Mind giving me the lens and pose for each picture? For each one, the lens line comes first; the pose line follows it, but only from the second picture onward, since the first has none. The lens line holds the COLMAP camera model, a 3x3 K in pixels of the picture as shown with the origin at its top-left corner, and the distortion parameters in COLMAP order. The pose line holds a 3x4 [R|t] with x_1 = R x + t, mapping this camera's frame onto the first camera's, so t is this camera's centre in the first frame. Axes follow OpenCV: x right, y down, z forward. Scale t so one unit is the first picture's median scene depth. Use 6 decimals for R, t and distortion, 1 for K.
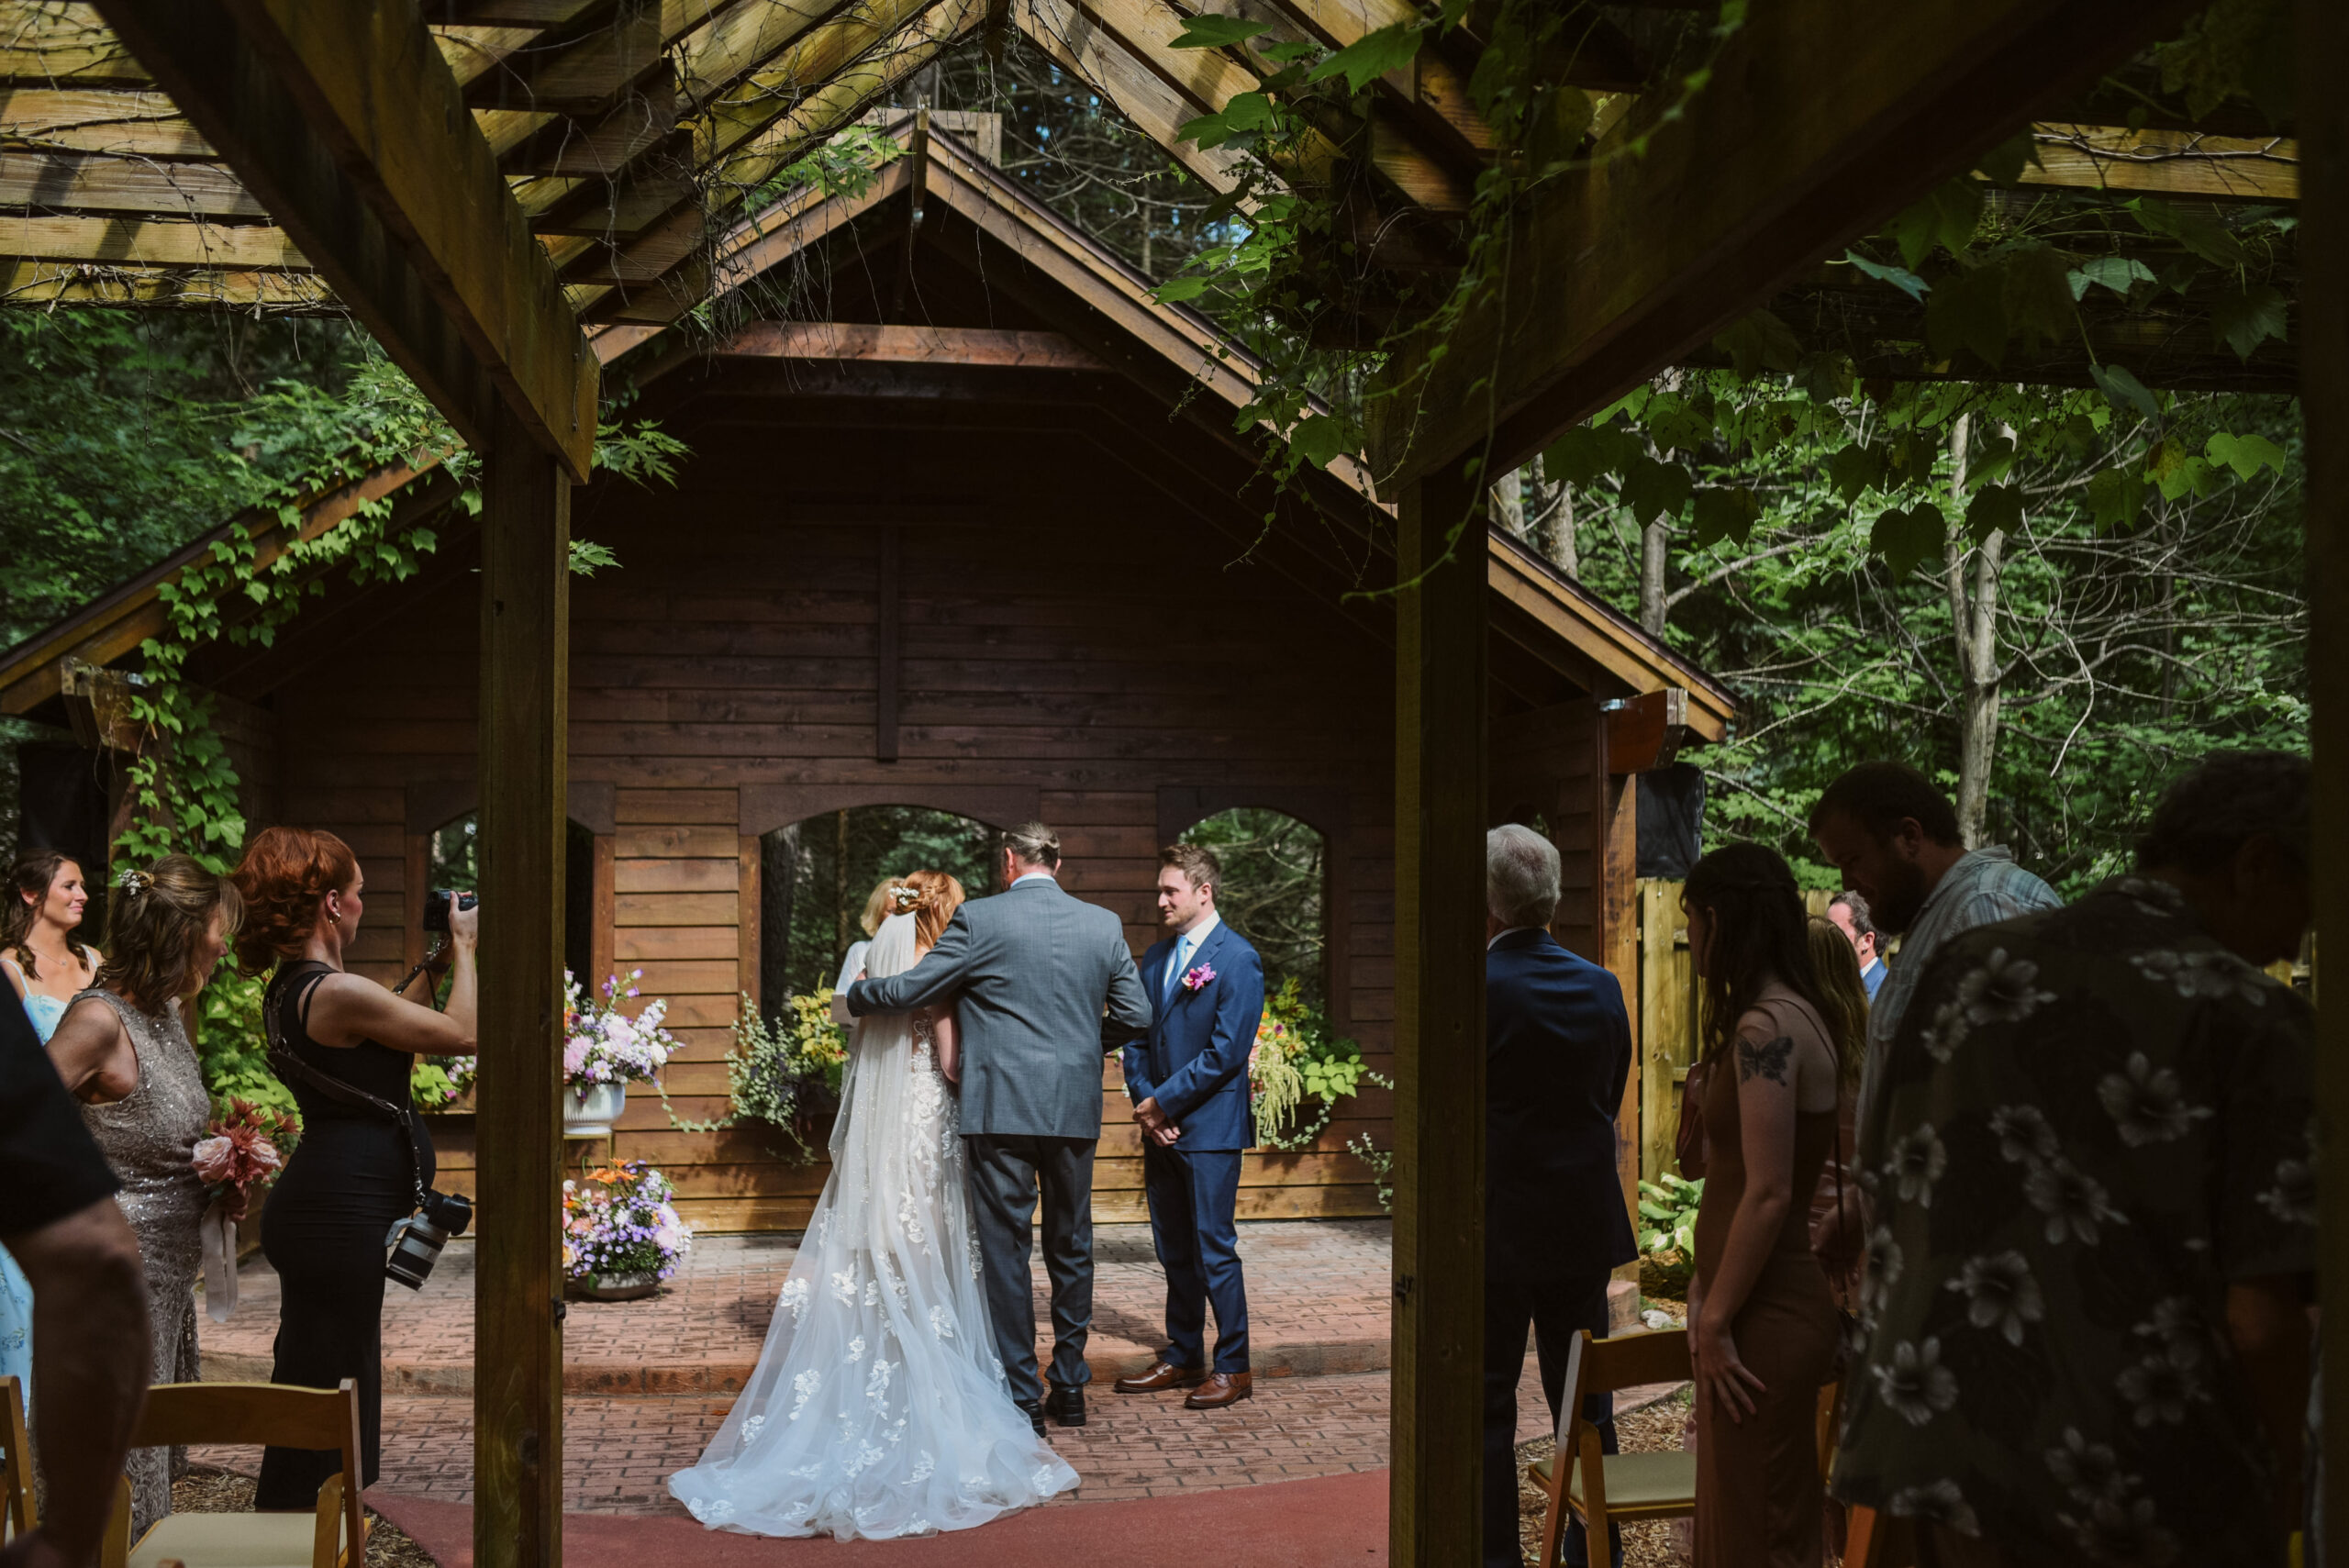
lens RADIAL K [[2281.1, 0, 1174.5], [0, 2281.1, 784.0], [0, 0, 1]] dist [-0.082372, 0.142260]
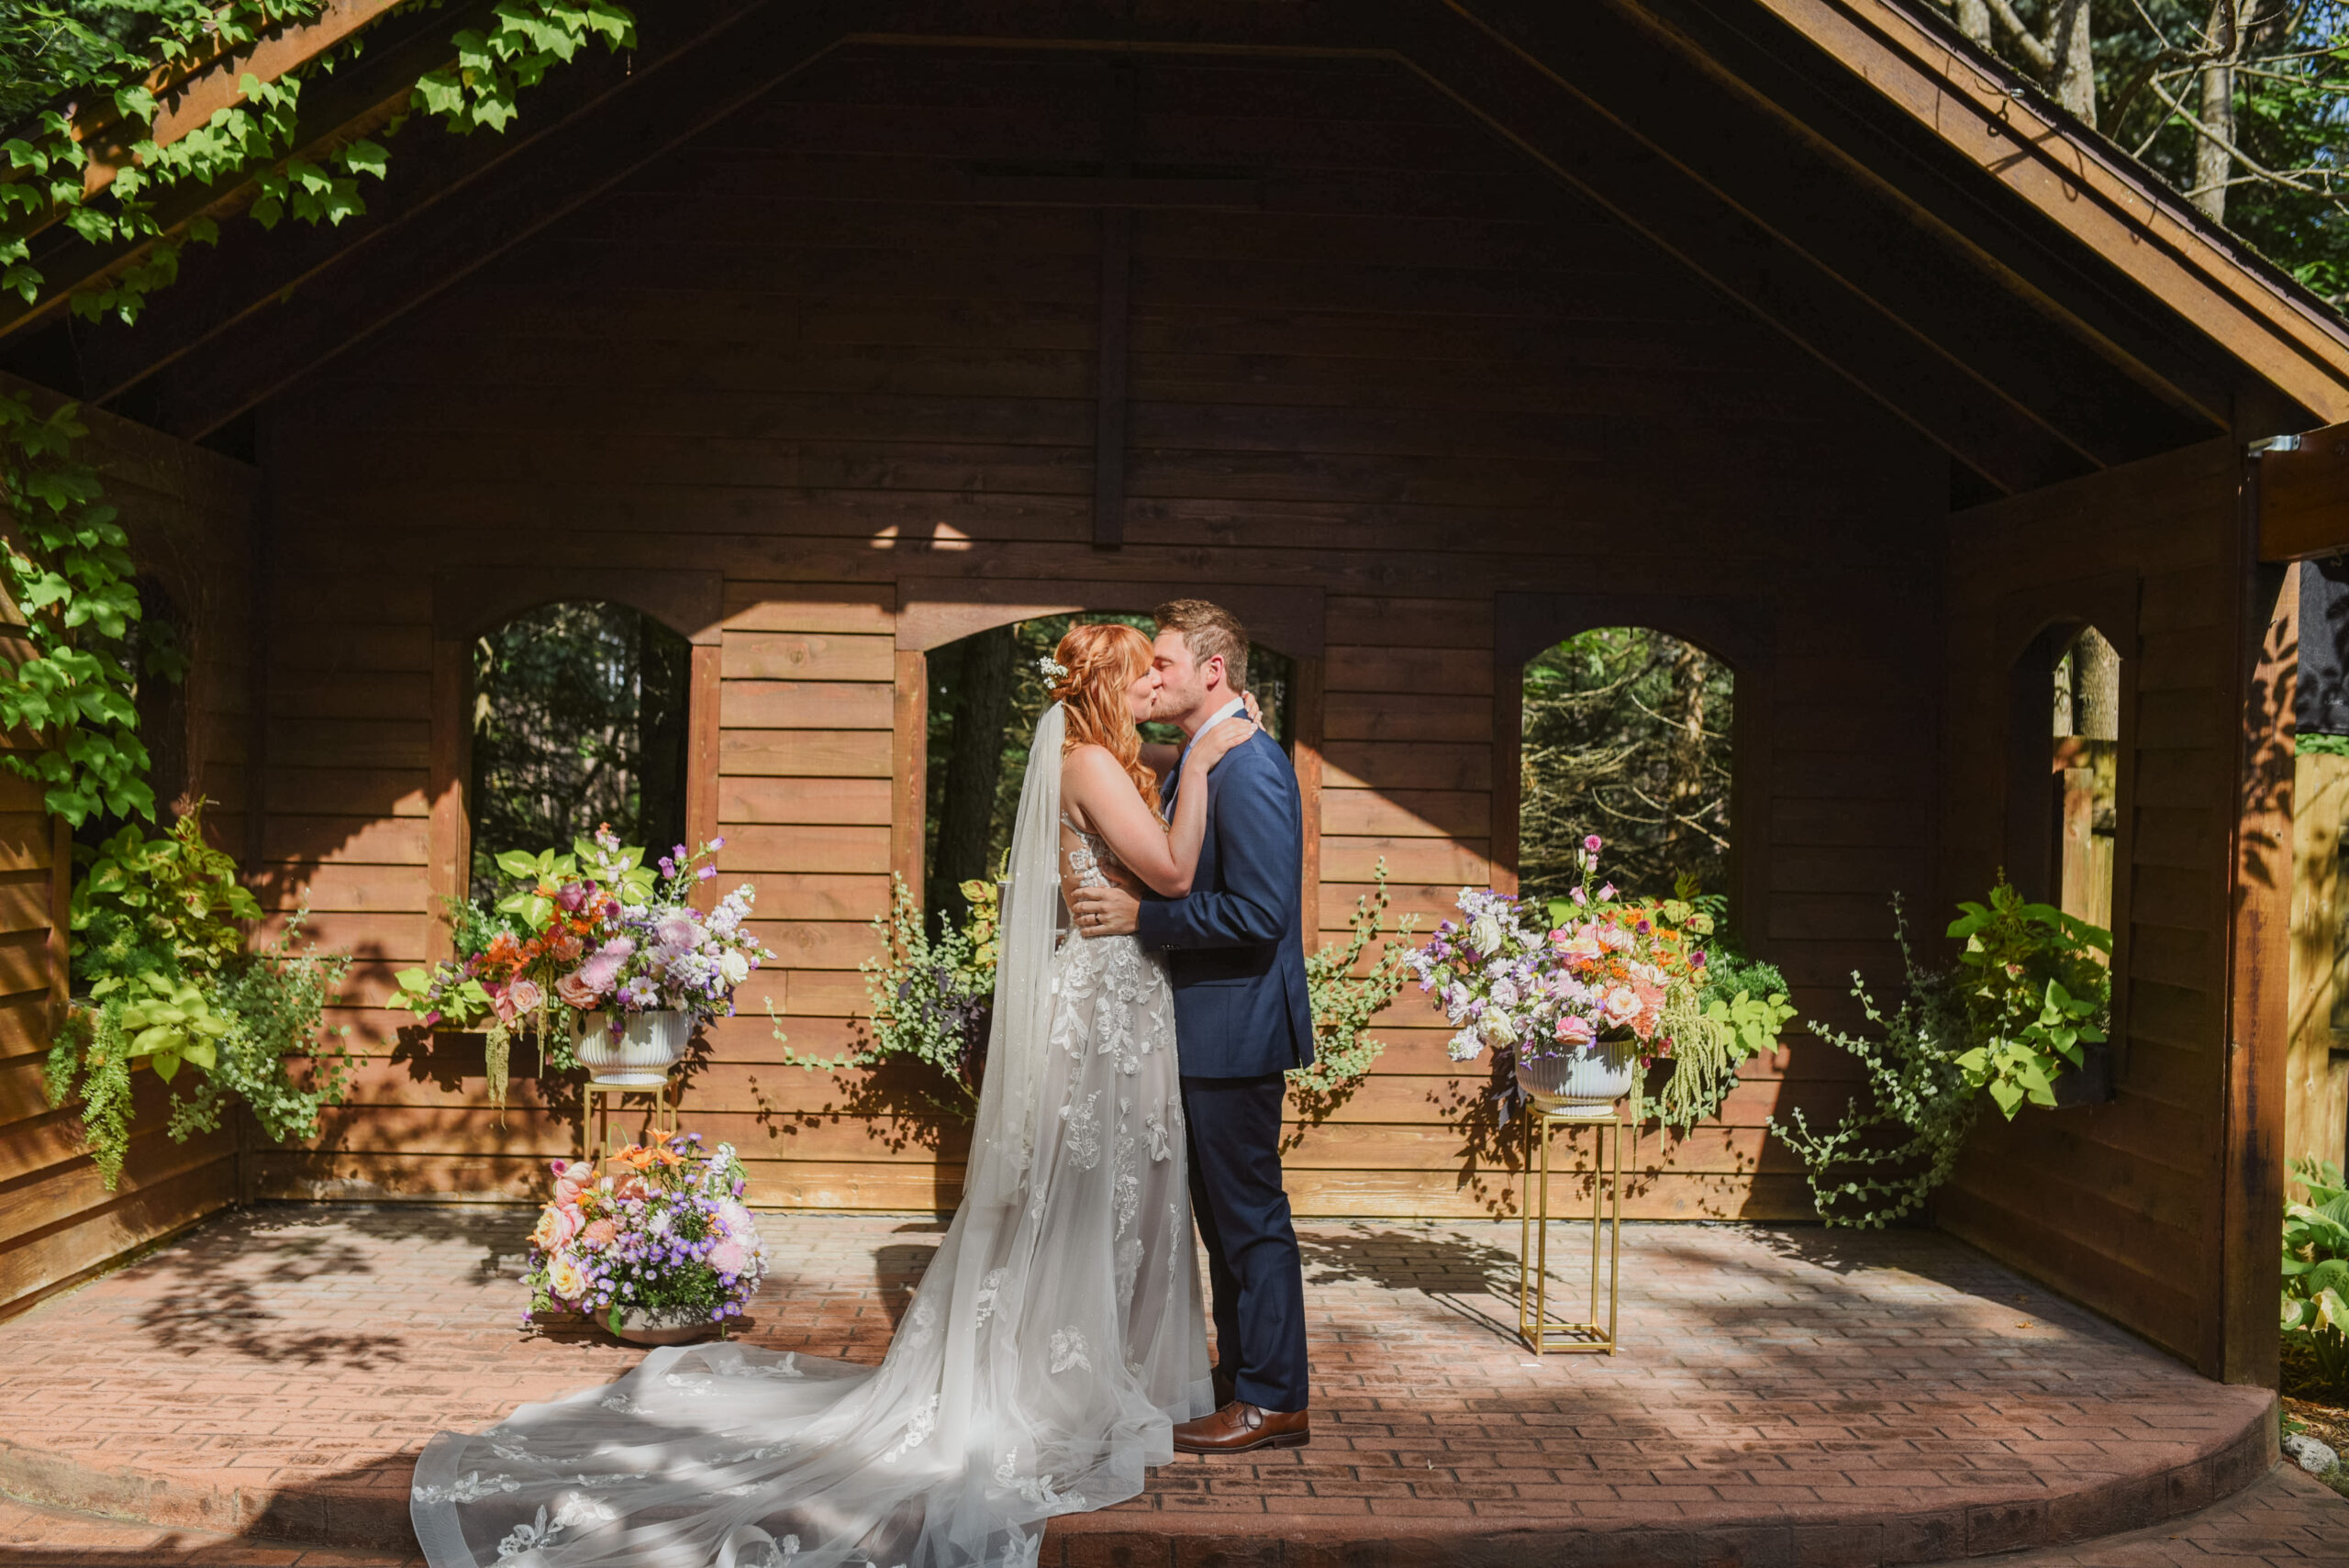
lens RADIAL K [[2281.1, 0, 1174.5], [0, 2281.1, 784.0], [0, 0, 1]] dist [-0.082372, 0.142260]
pose [[0.992292, 0.024989, -0.121378, -0.023826], [-0.018283, 0.998260, 0.056056, 0.027995], [0.122567, -0.053405, 0.991022, 0.381377]]
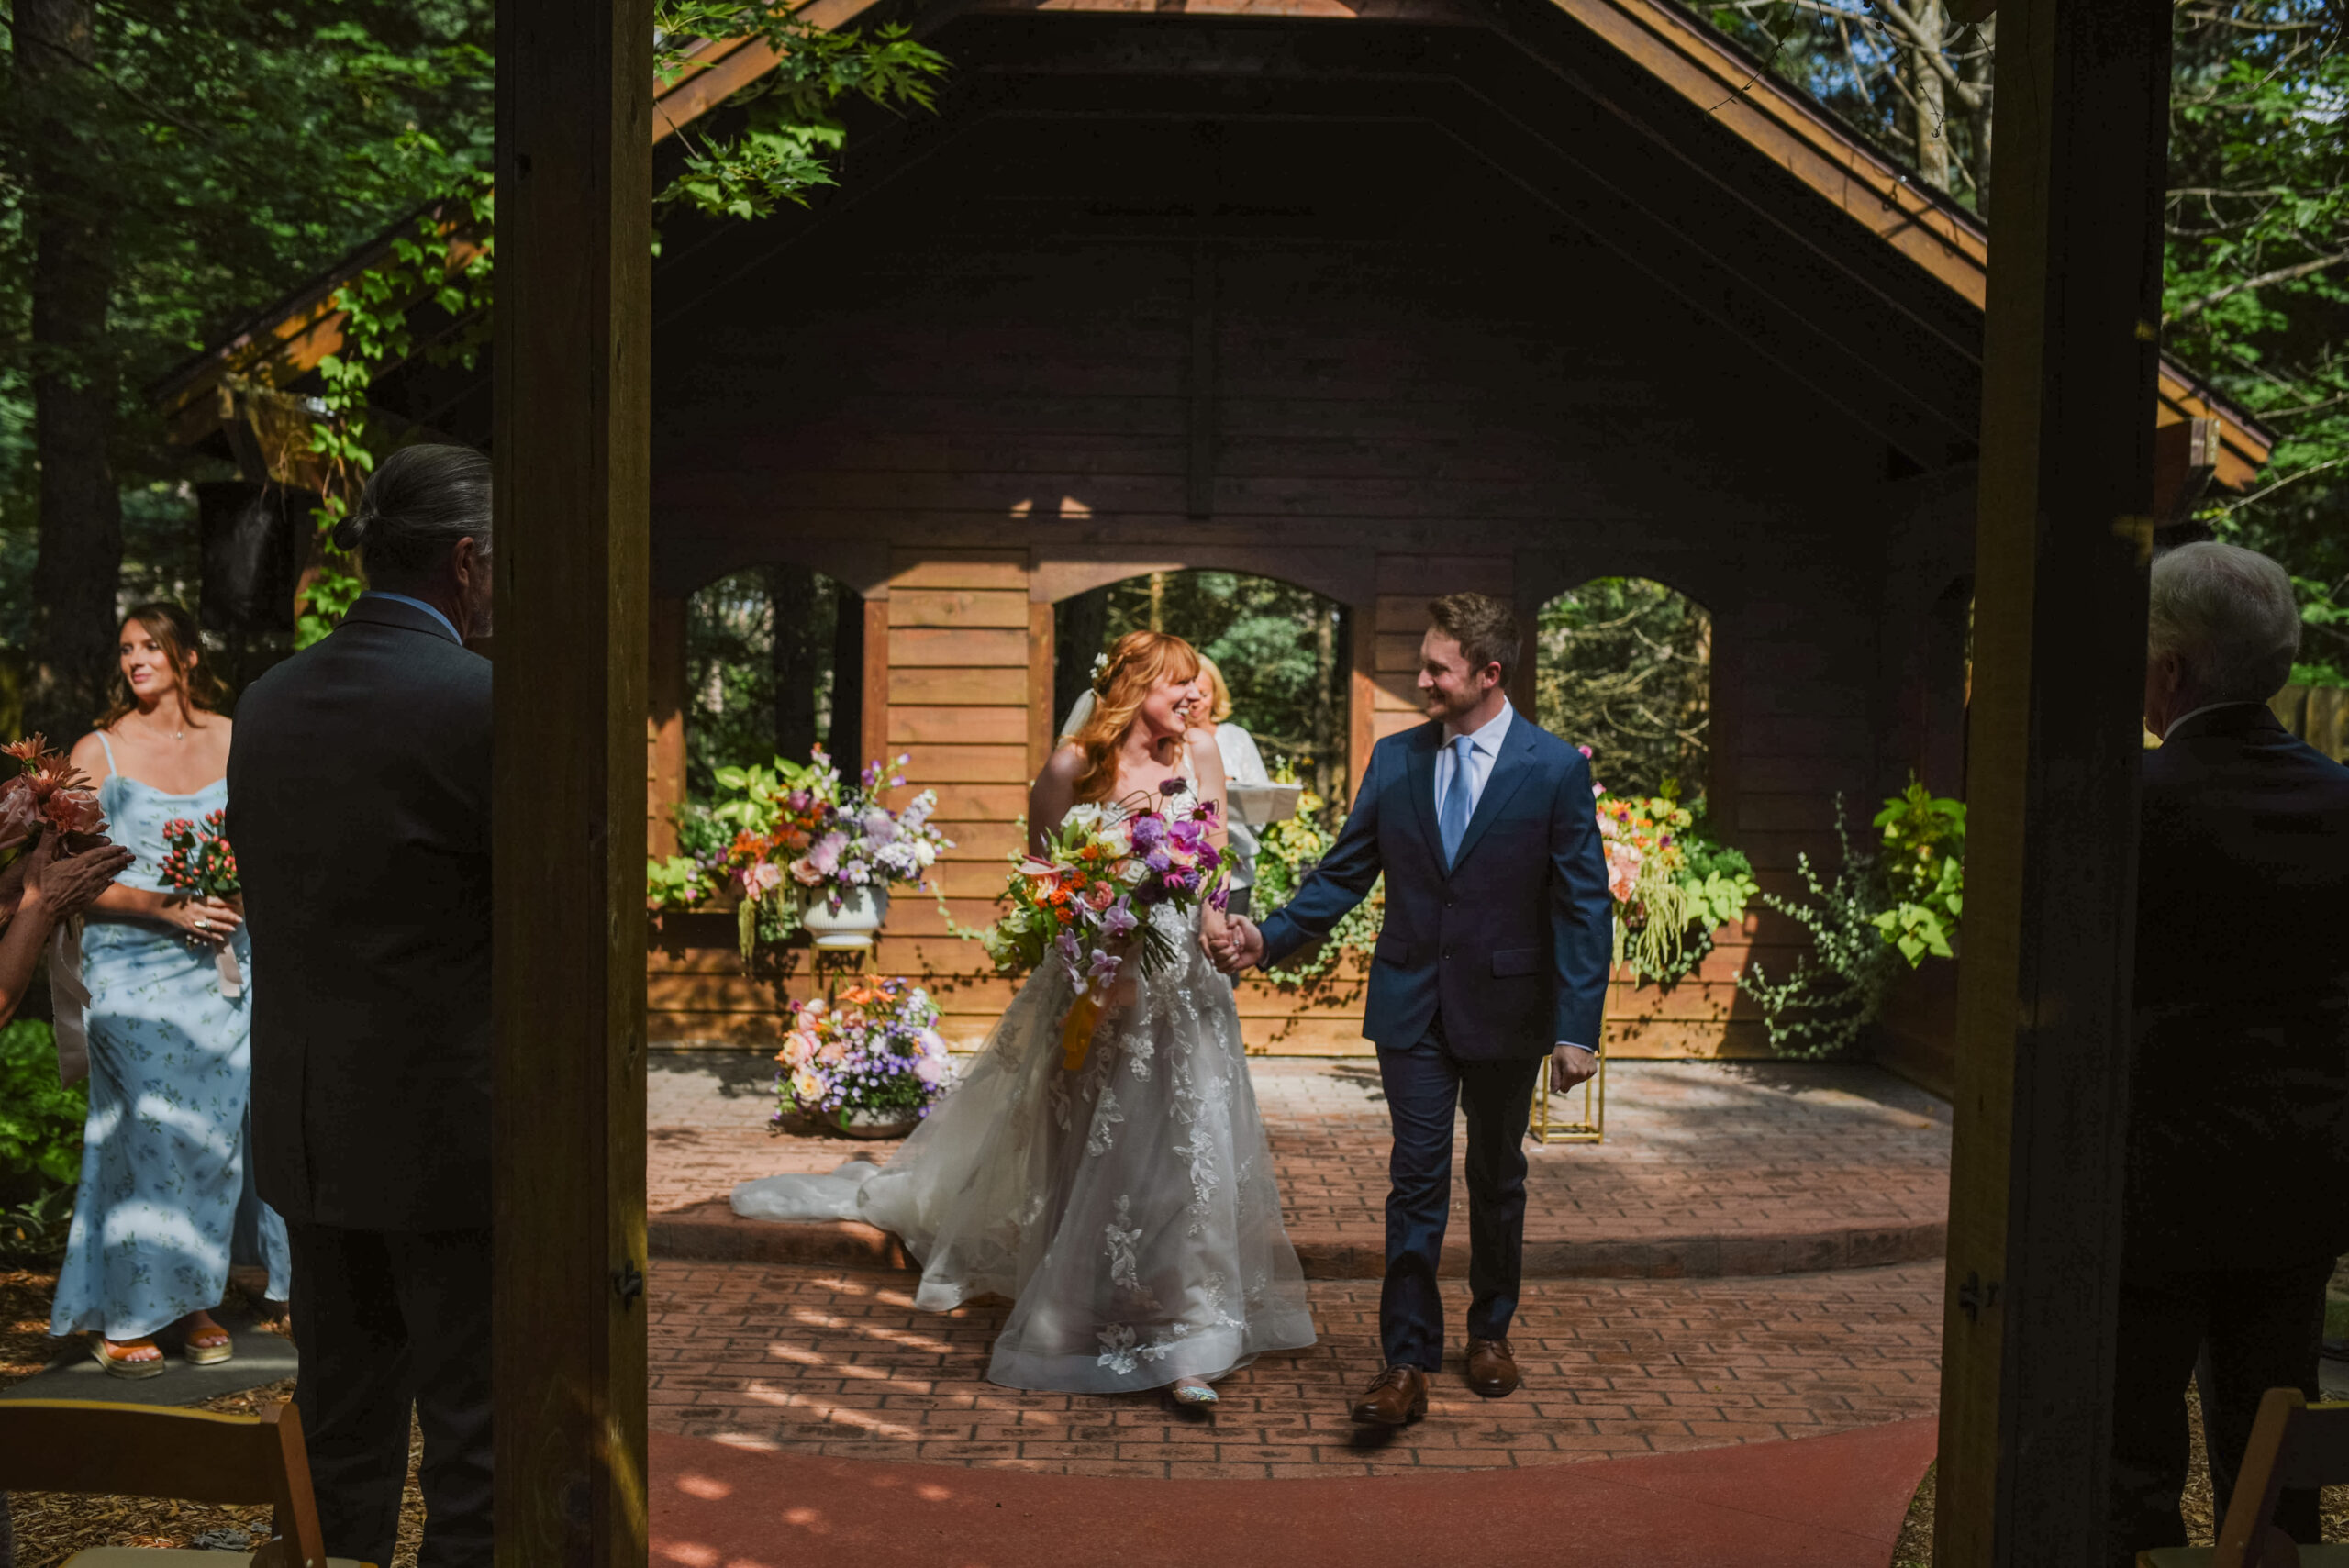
lens RADIAL K [[2237.8, 0, 1174.5], [0, 2237.8, 784.0], [0, 0, 1]] dist [-0.070130, 0.145730]
pose [[0.989481, 0.021663, -0.143029, -0.015355], [-0.008471, 0.995704, 0.092206, 0.015235], [0.144412, -0.090024, 0.985414, 0.194696]]
